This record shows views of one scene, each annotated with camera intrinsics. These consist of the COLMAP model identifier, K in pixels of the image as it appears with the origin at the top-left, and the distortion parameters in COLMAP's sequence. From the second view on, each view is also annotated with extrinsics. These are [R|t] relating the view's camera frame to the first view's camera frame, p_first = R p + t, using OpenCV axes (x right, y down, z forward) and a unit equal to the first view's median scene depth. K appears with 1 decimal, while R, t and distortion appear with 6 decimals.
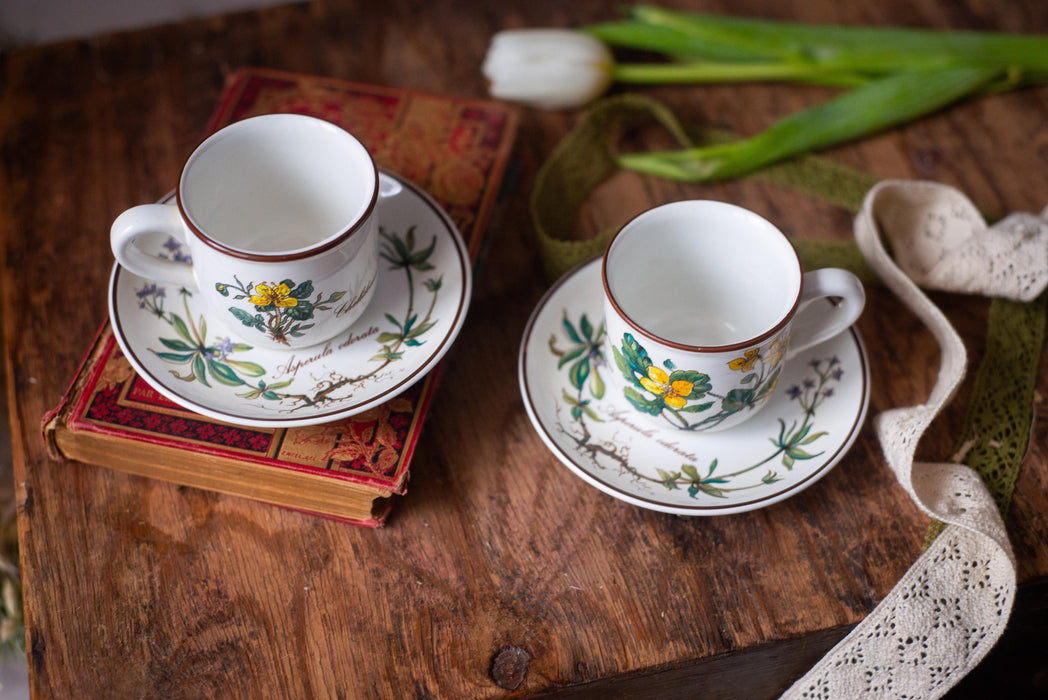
lens RADIAL K [[1736.7, 0, 526.9], [0, 1736.7, 372.1], [0, 0, 1]] dist [-0.049005, 0.000000]
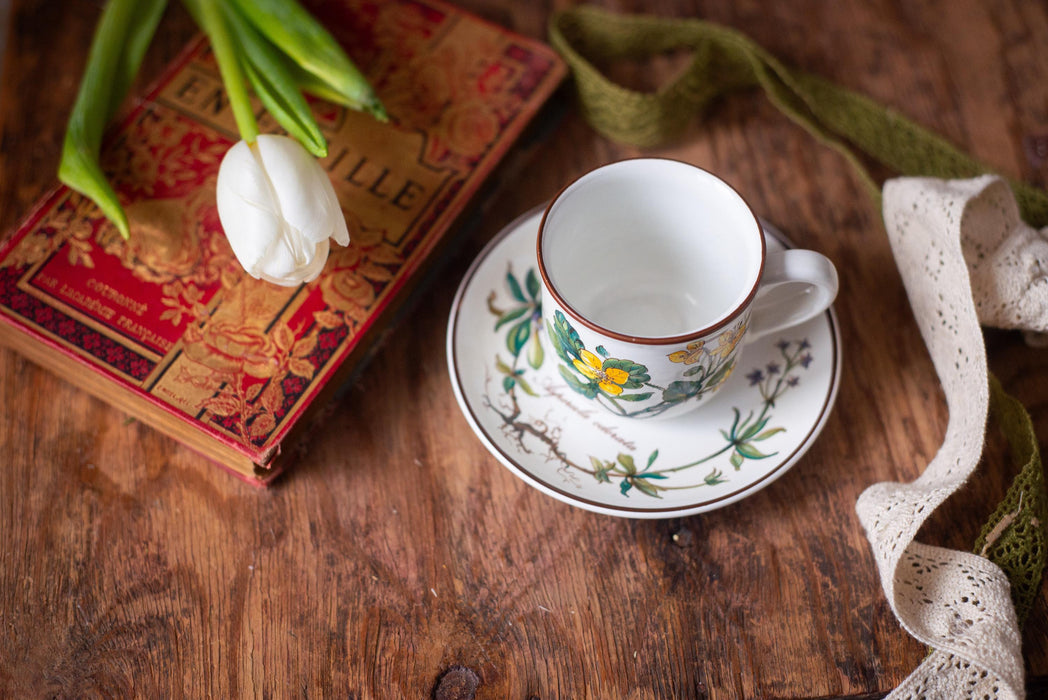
lens RADIAL K [[1736.7, 0, 515.5], [0, 1736.7, 383.9], [0, 0, 1]] dist [-0.049005, 0.000000]
pose [[0.987141, 0.131414, -0.091006, 0.079571], [-0.119895, 0.985238, 0.122192, -0.097747], [0.105721, -0.109710, 0.988325, 0.126214]]
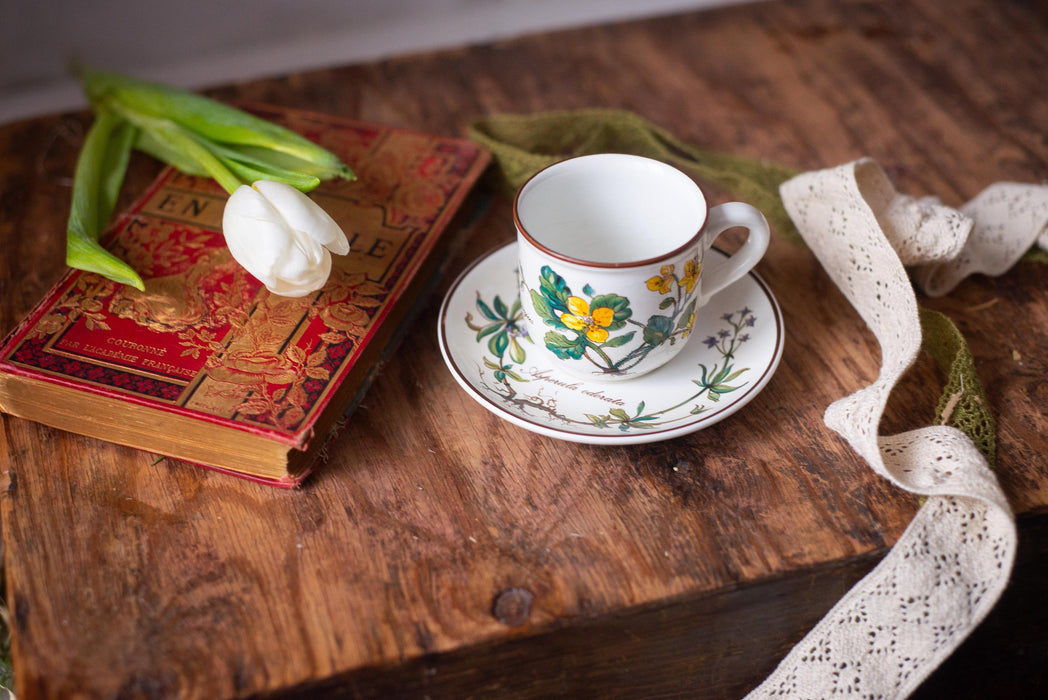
lens RADIAL K [[1736.7, 0, 532.1], [0, 1736.7, 361.8], [0, 0, 1]] dist [-0.049005, 0.000000]
pose [[0.998805, -0.039373, 0.028960, -0.021032], [0.044568, 0.976909, -0.208955, 0.232410], [-0.020064, 0.209996, 0.977496, 0.025035]]
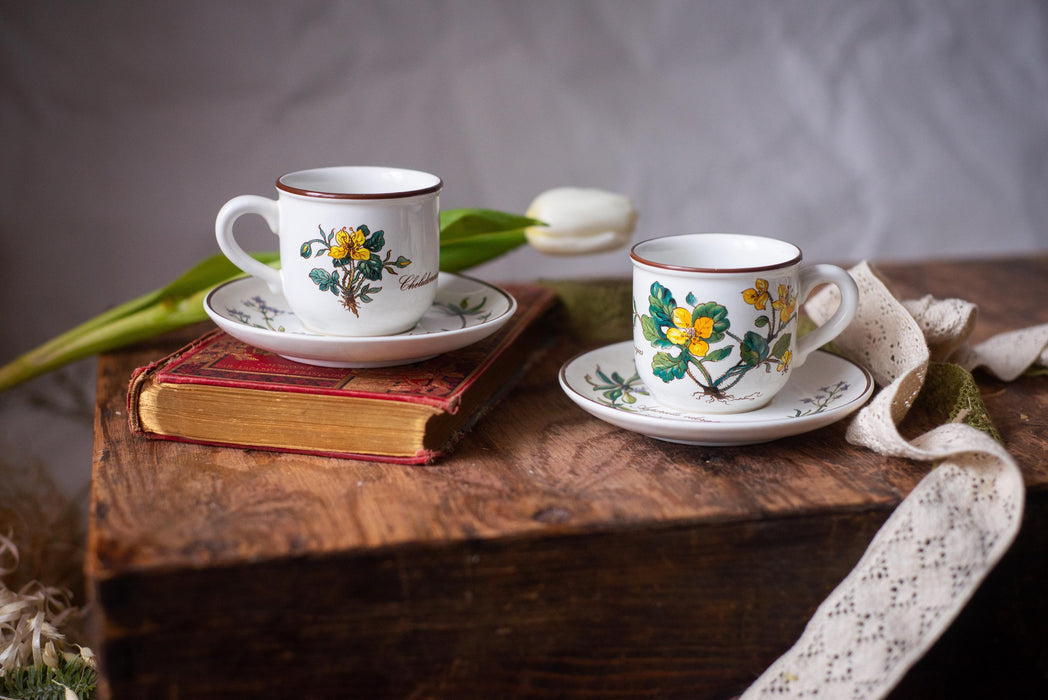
lens RADIAL K [[1736.7, 0, 530.7], [0, 1736.7, 348.4], [0, 0, 1]] dist [-0.049005, 0.000000]
pose [[0.999971, 0.000373, -0.007587, -0.014723], [-0.004871, 0.797870, -0.602810, 0.697004], [0.005828, 0.602829, 0.797849, 0.103098]]
